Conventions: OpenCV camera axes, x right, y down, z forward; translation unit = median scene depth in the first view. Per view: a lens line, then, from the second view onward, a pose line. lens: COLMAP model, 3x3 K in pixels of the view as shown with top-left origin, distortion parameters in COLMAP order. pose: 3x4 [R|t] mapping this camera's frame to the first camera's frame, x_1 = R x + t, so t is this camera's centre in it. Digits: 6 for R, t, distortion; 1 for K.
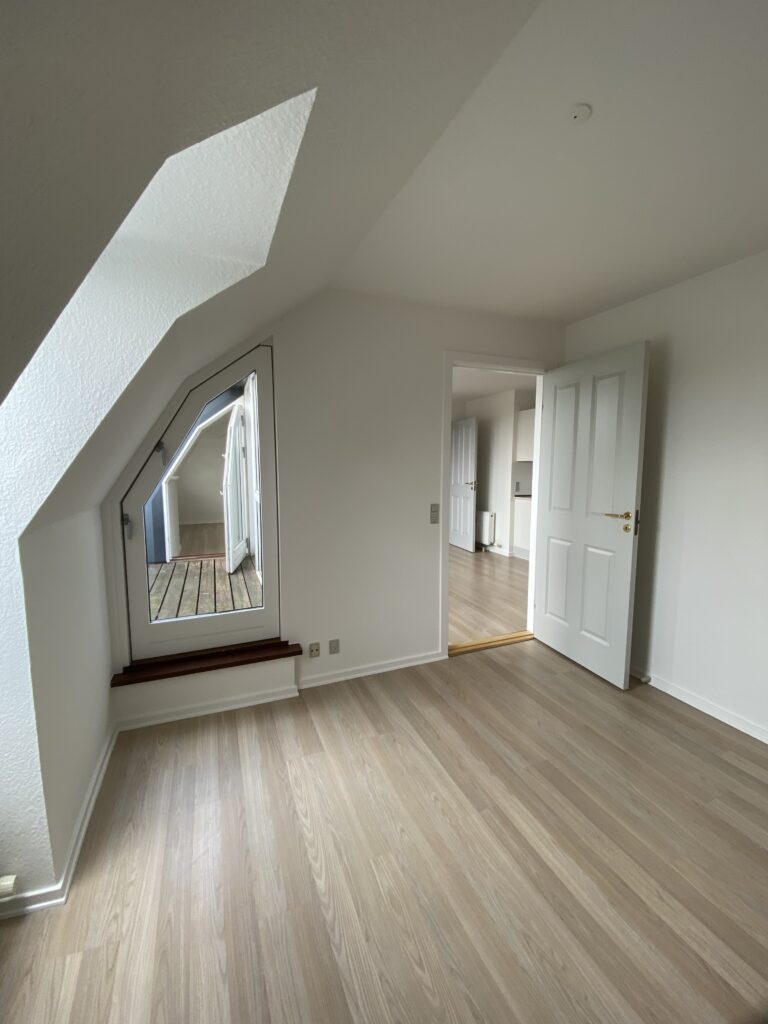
lens RADIAL K [[426.8, 0, 379.8], [0, 426.8, 514.3], [0, 0, 1]] dist [0.000709, -0.000146]
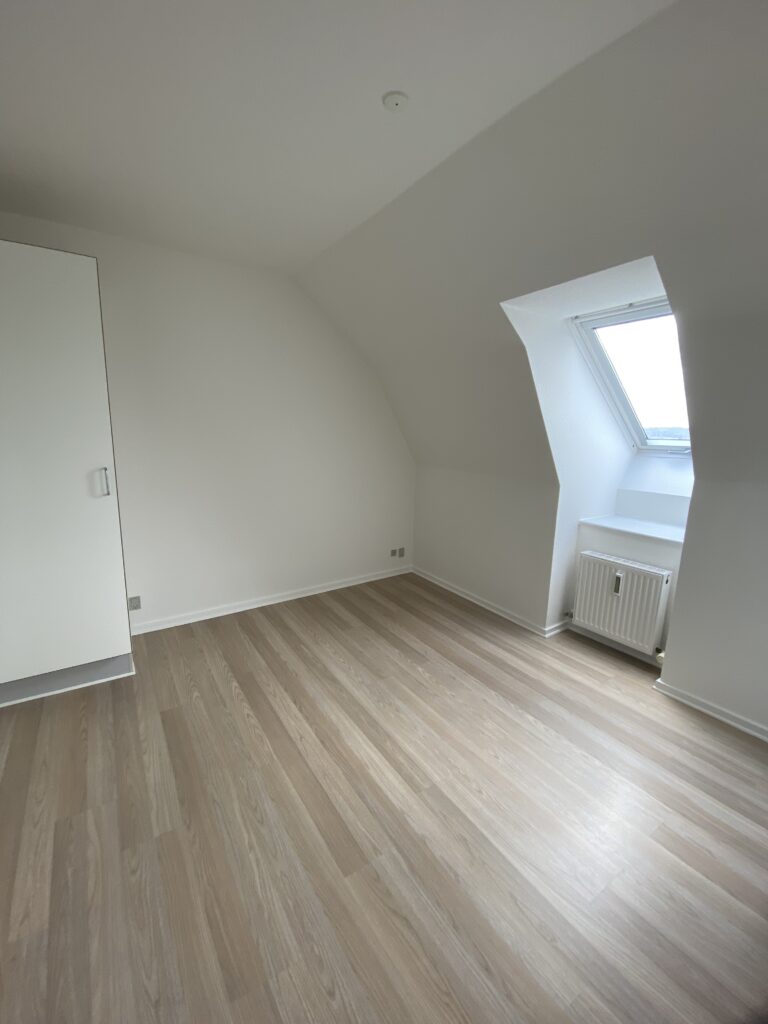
lens RADIAL K [[426.8, 0, 379.8], [0, 426.8, 514.3], [0, 0, 1]] dist [0.000709, -0.000146]
pose [[-0.979620, 0.007628, -0.200716, 0.585677], [-0.052632, 0.954614, 0.293160, -0.191182], [0.193843, 0.297749, -0.934757, 1.828280]]
